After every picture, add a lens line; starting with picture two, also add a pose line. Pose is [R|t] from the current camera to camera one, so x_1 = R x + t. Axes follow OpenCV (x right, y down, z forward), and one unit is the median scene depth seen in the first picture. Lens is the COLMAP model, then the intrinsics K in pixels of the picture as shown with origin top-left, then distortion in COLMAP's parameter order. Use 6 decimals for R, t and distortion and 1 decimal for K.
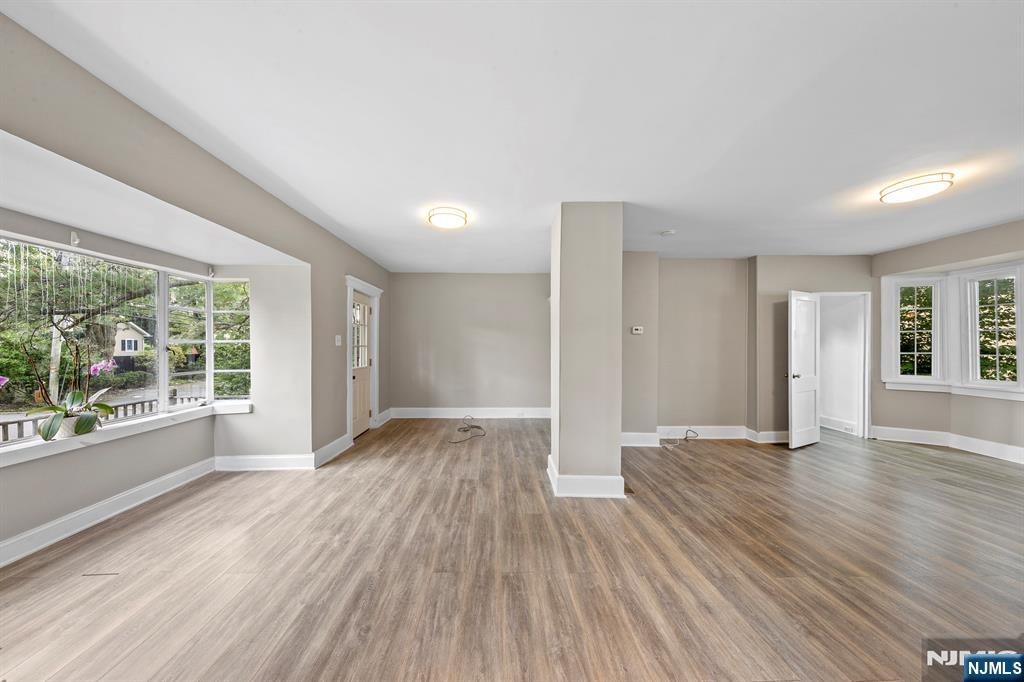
lens RADIAL K [[326.8, 0, 511.4], [0, 326.8, 343.0], [0, 0, 1]] dist [0.000313, 0.000102]
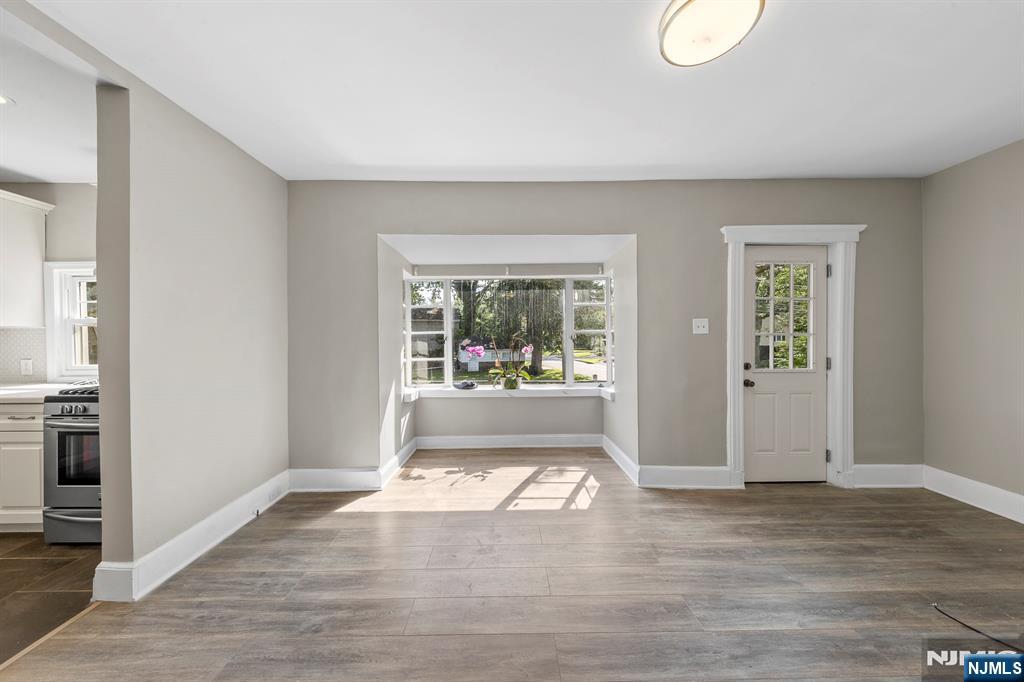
lens RADIAL K [[326.8, 0, 511.7], [0, 326.8, 338.6], [0, 0, 1]] dist [0.000313, 0.000102]
pose [[-0.038327, 0.004333, -0.999256, 0.283199], [0.010773, 0.999934, 0.003923, 0.017429], [0.999207, -0.010614, -0.038371, 0.945104]]
